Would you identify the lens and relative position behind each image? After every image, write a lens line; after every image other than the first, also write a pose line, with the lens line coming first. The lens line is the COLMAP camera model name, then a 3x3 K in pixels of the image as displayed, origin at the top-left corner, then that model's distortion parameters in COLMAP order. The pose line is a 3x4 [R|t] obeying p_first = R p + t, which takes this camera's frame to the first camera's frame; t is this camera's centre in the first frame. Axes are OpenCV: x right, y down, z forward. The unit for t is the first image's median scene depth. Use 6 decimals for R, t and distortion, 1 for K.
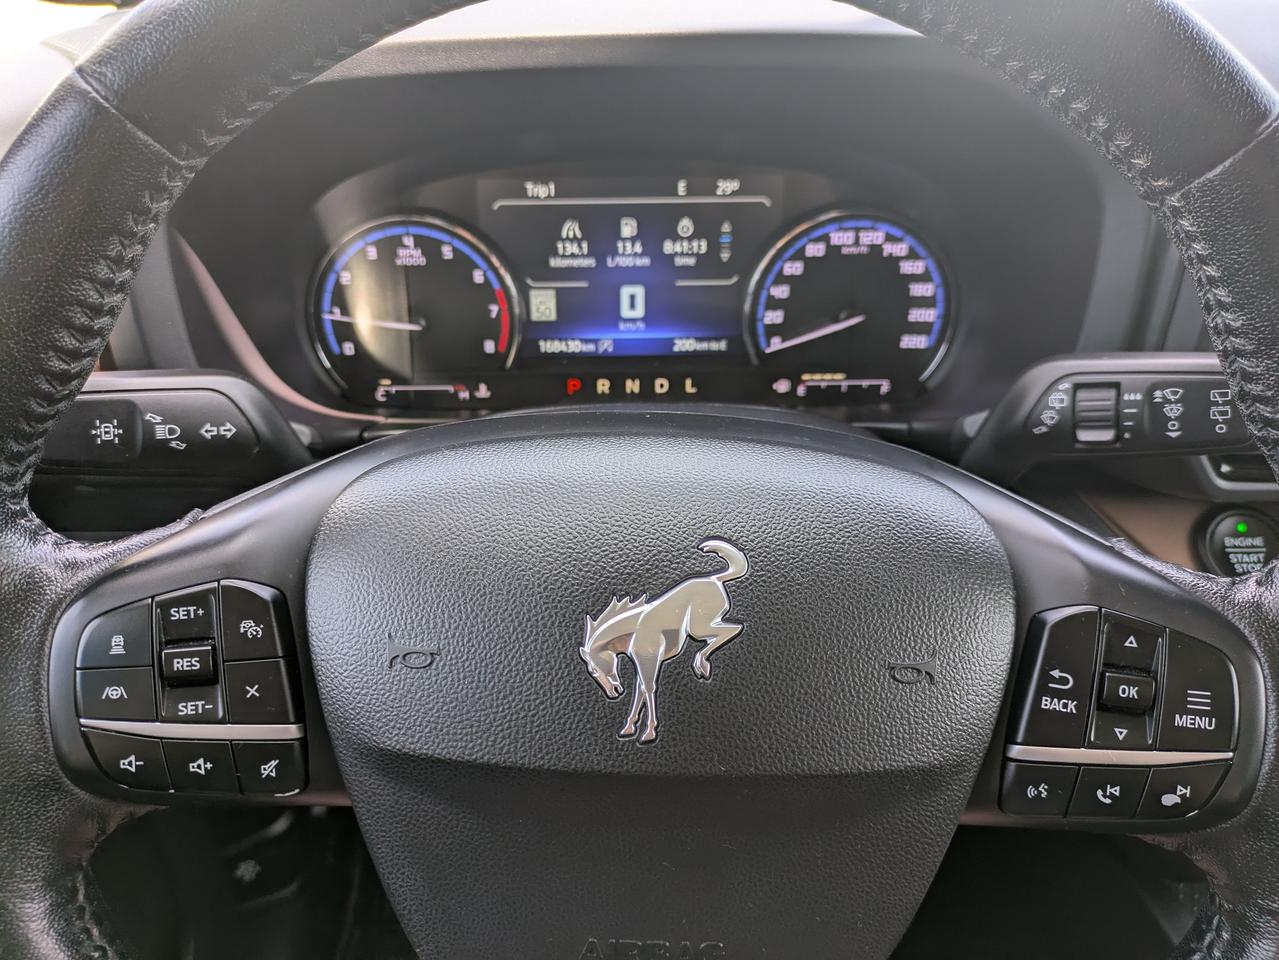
lens RADIAL K [[964.6, 0, 640.7], [0, 964.6, 487.3], [0, 0, 1]] dist [0.026145, 0.006946]
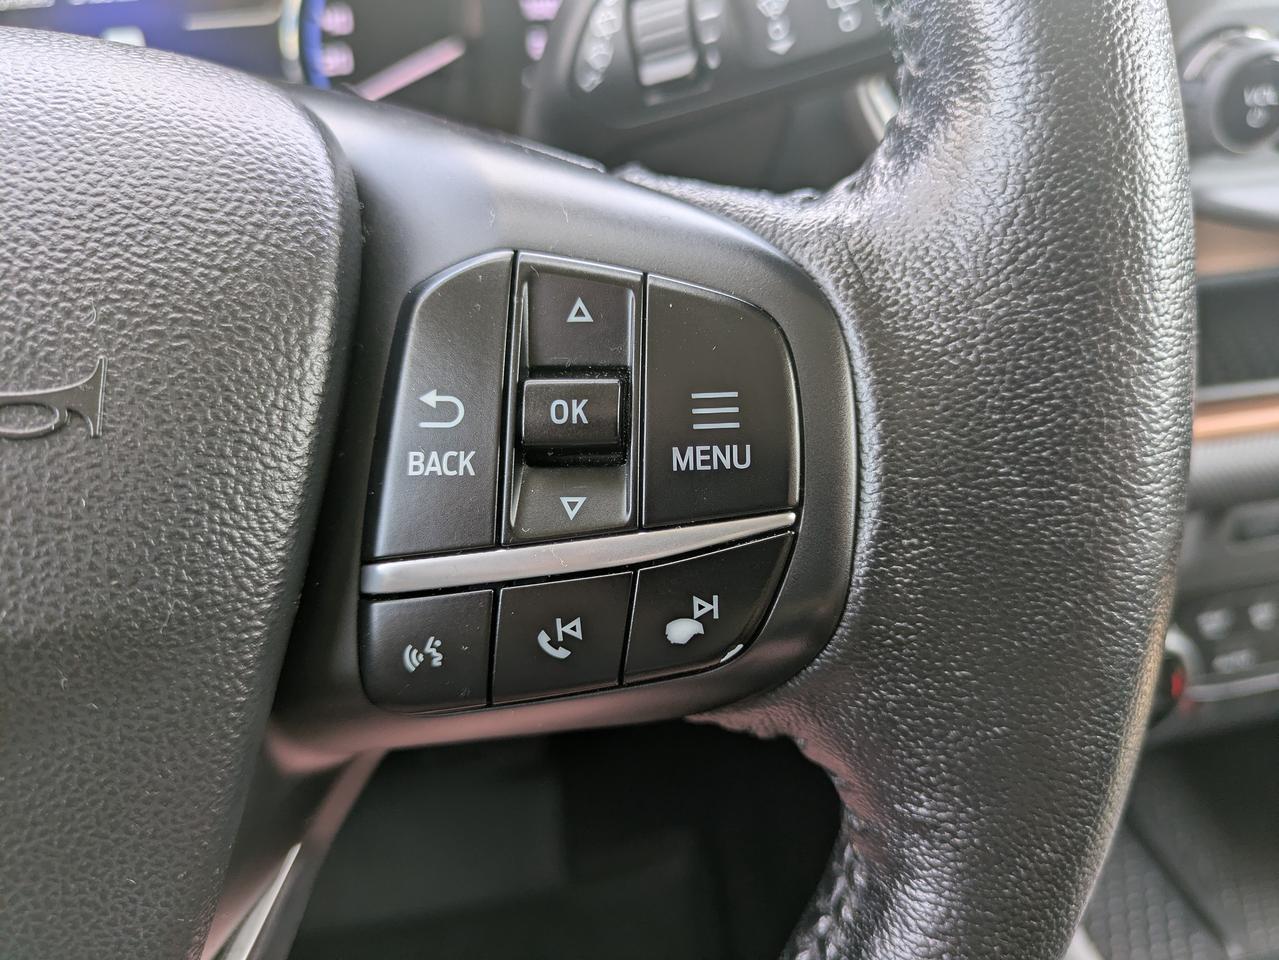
lens RADIAL K [[964.6, 0, 636.4], [0, 964.6, 474.7], [0, 0, 1]] dist [0.026145, 0.006946]
pose [[0.987524, -0.117866, 0.104425, 0.471365], [0.114542, 0.992718, 0.037296, 0.221493], [-0.108060, -0.024870, 0.993833, 0.530989]]
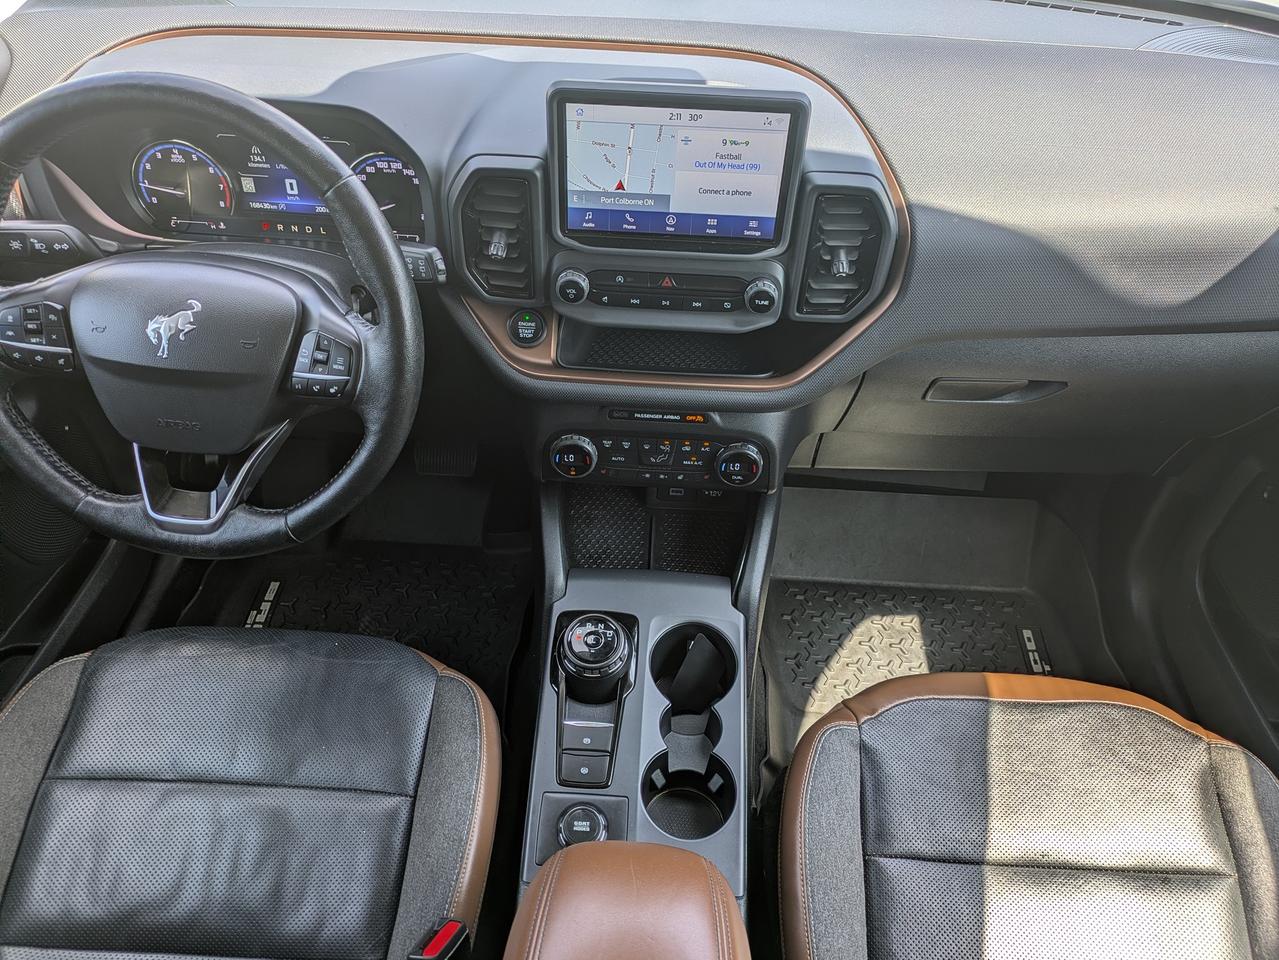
lens RADIAL K [[964.6, 0, 649.5], [0, 964.6, 456.7], [0, 0, 1]] dist [0.026145, 0.006946]
pose [[0.996561, 0.076484, -0.031869, 1.694368], [-0.068972, 0.978880, 0.192452, -0.159146], [0.045915, -0.189592, 0.980789, -2.149656]]
